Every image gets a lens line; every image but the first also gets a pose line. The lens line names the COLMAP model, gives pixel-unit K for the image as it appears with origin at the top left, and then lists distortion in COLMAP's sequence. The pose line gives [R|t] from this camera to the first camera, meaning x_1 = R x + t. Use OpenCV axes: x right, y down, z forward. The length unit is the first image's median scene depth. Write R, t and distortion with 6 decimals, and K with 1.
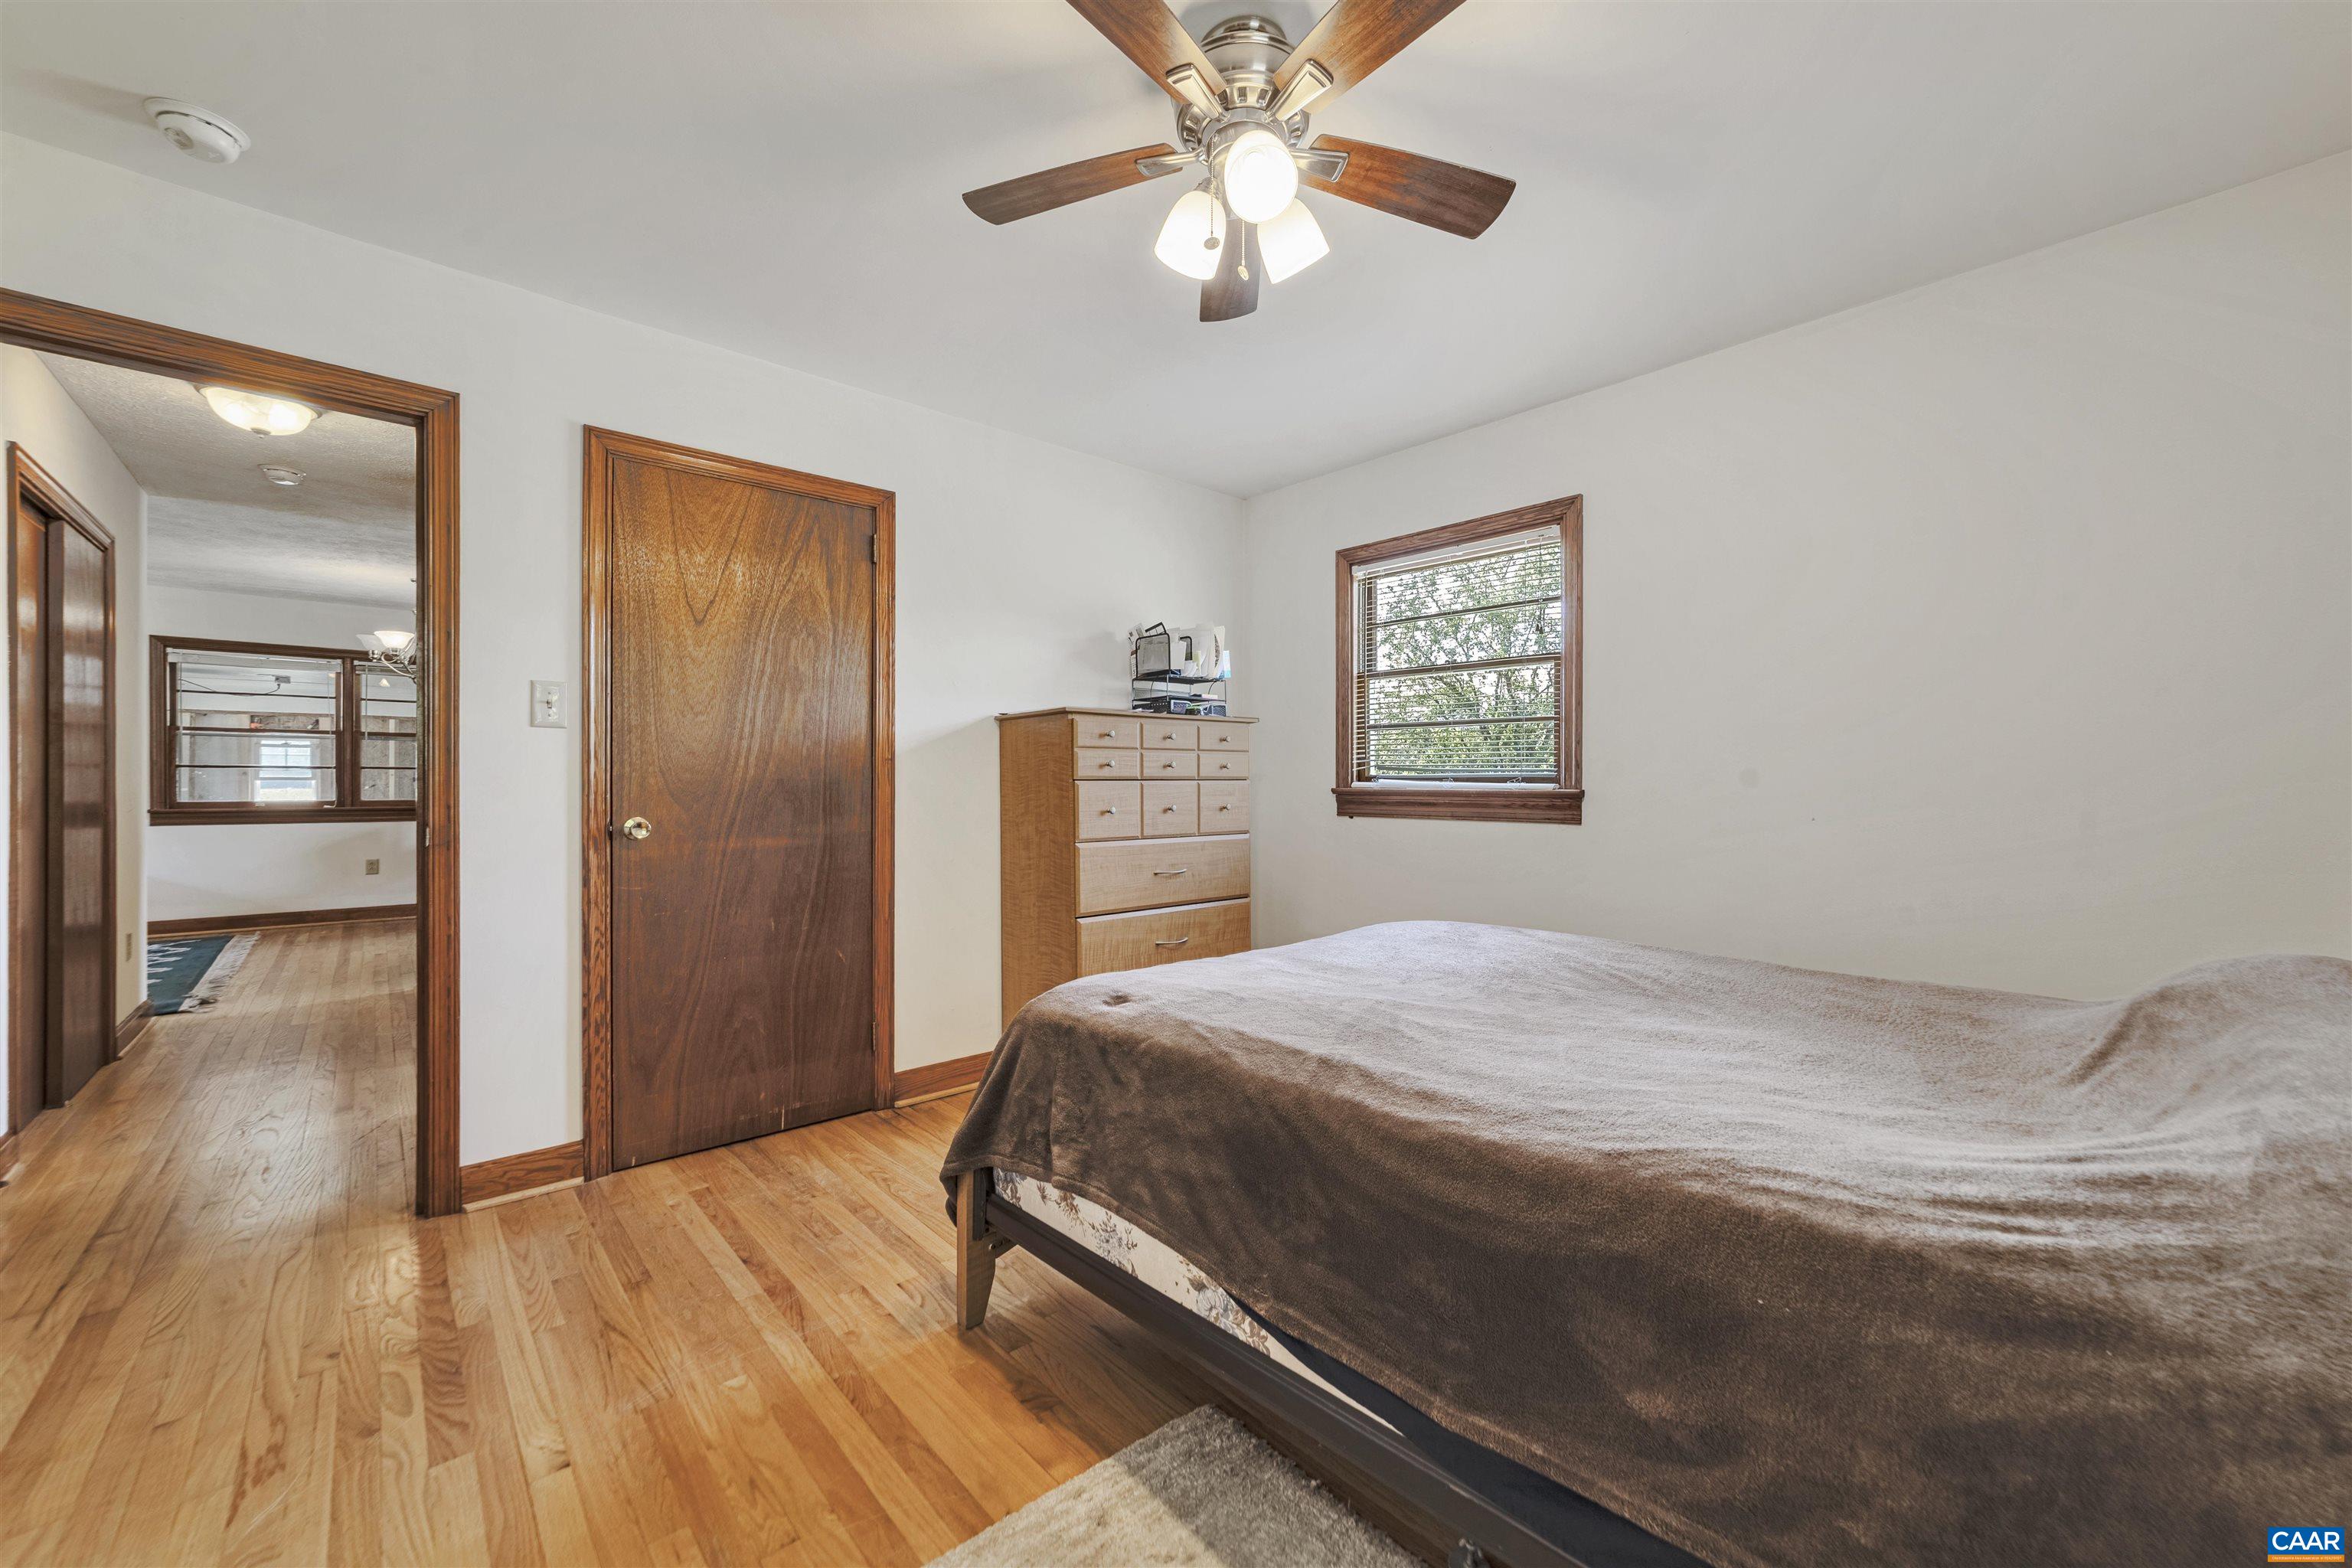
lens RADIAL K [[908.3, 0, 1184.9], [0, 908.3, 779.1], [0, 0, 1]] dist [-0.015110, 0.007617]
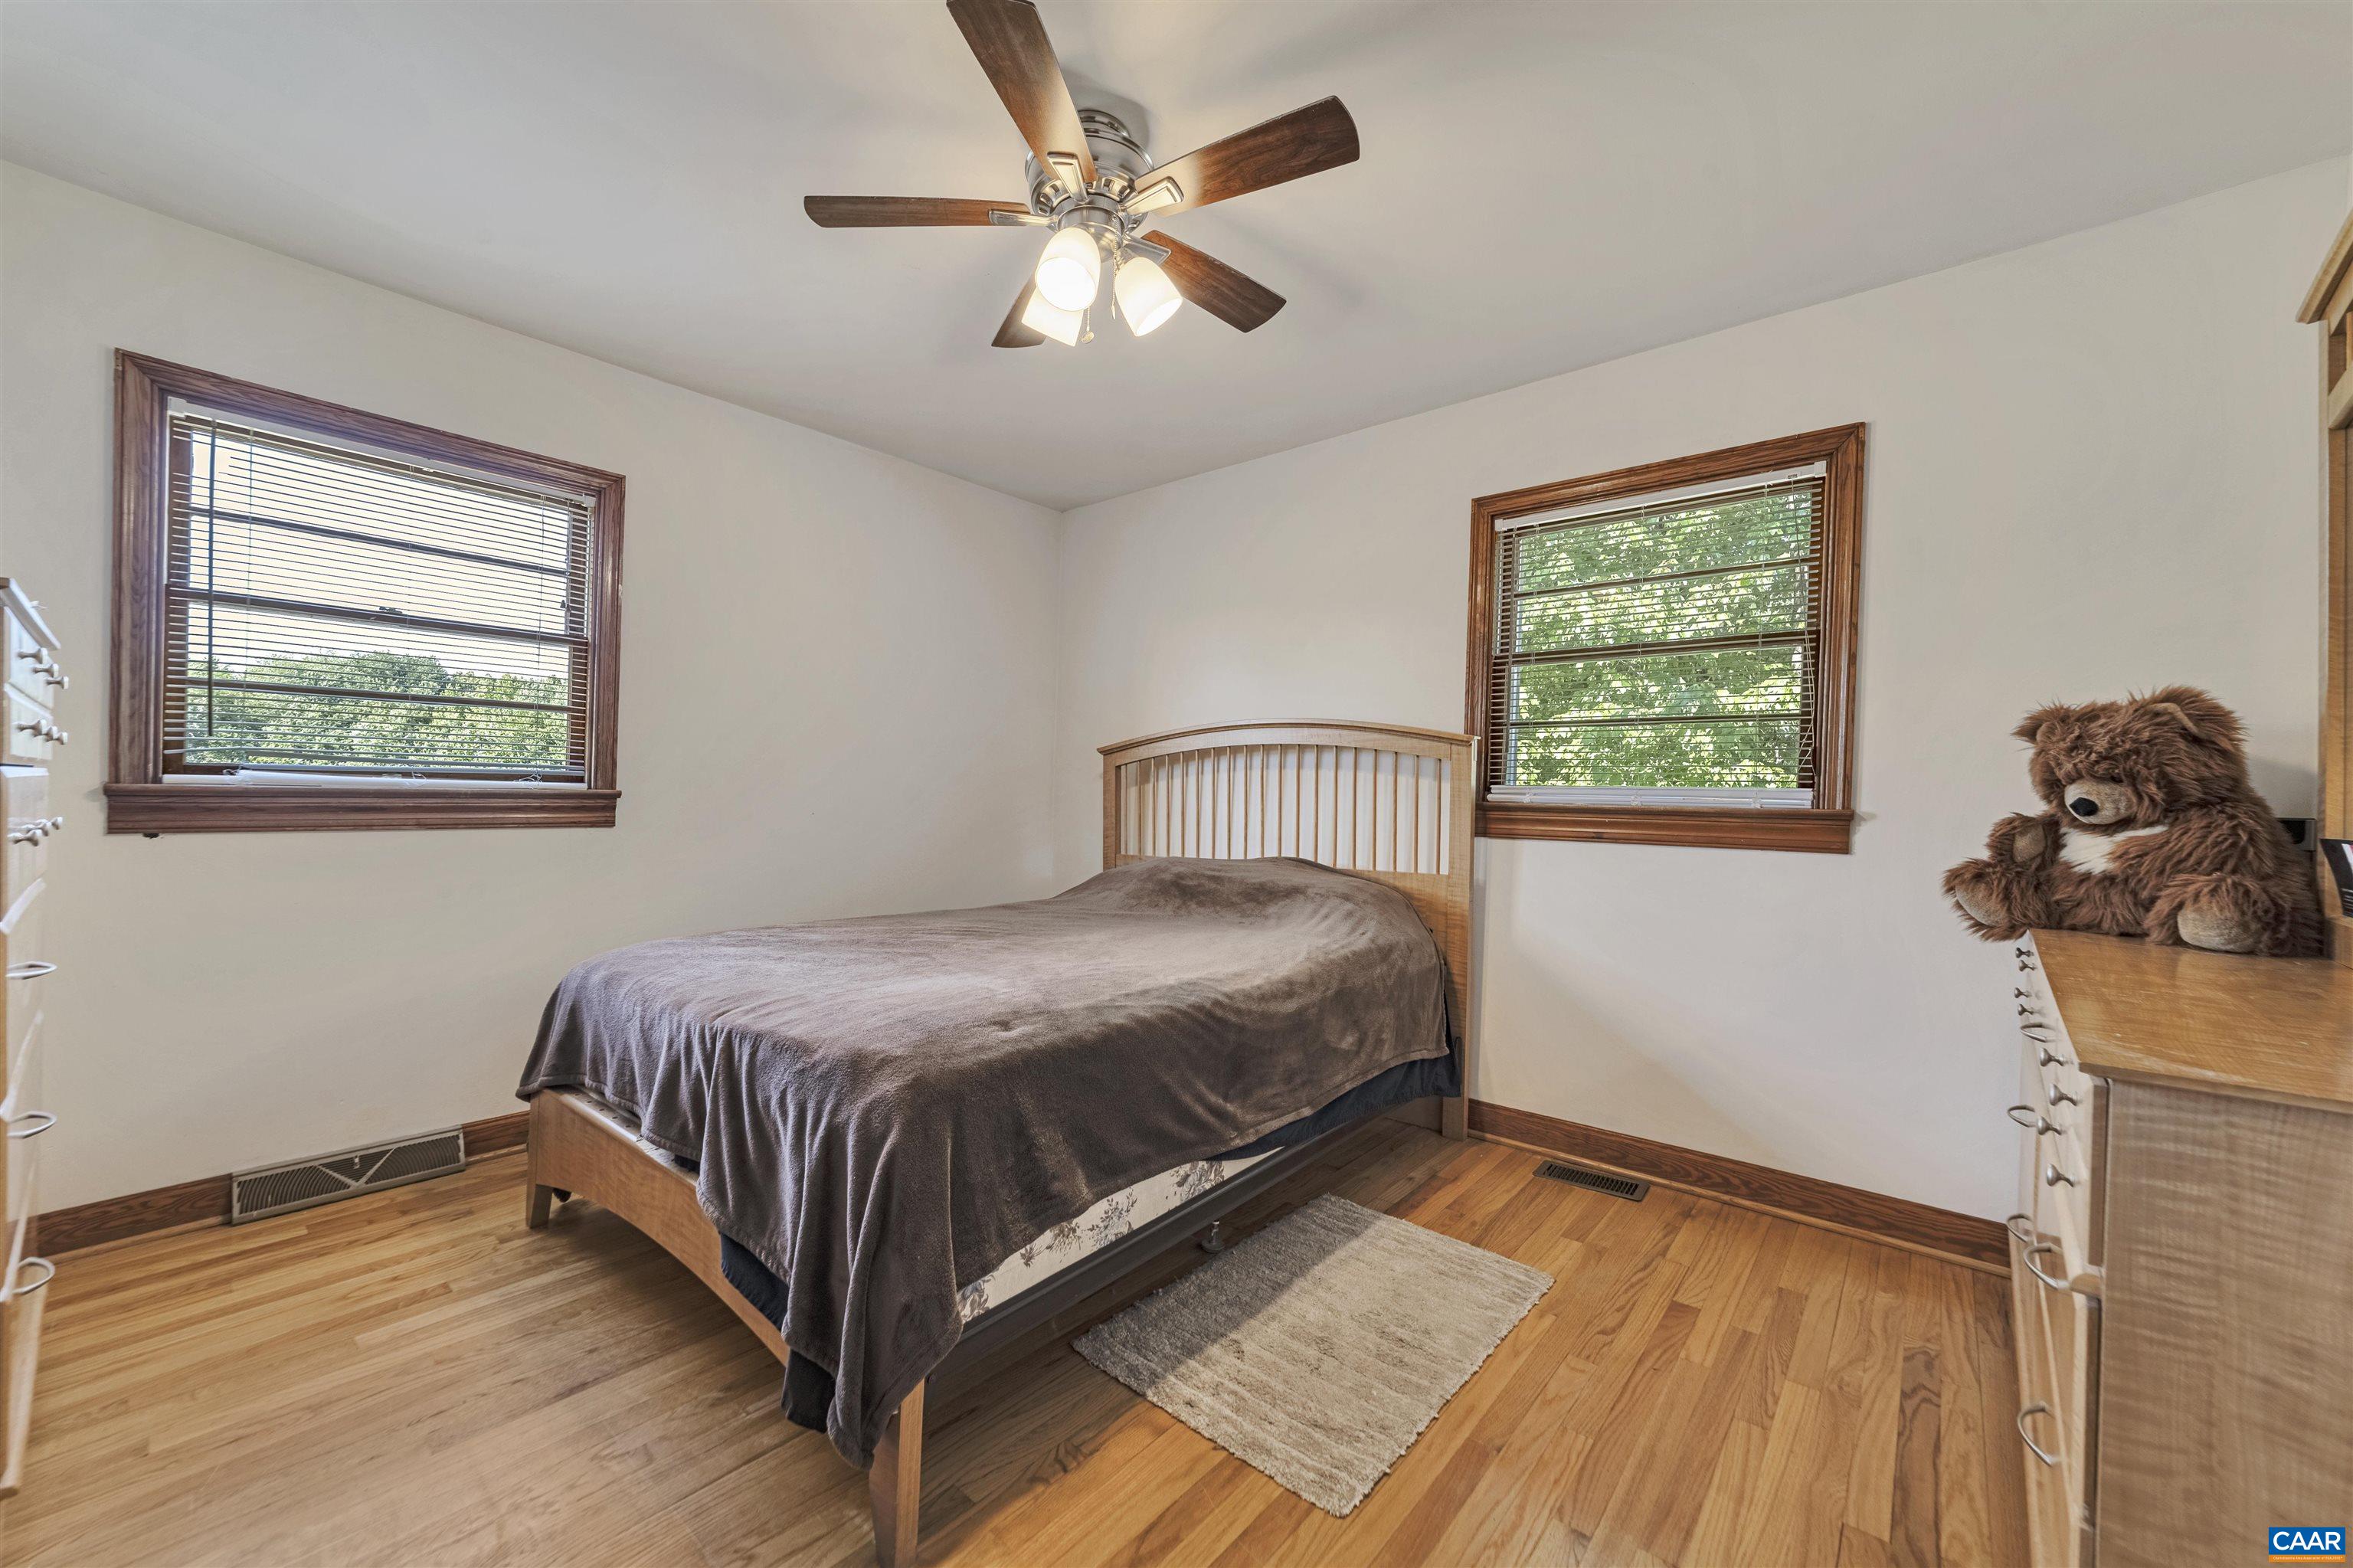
lens RADIAL K [[908.8, 0, 1186.9], [0, 908.8, 796.3], [0, 0, 1]] dist [-0.015110, 0.007617]
pose [[-0.138430, -0.008281, 0.990338, -0.539819], [-0.021566, 0.999753, 0.005345, 0.000353], [-0.990137, -0.020617, -0.138574, 0.503487]]
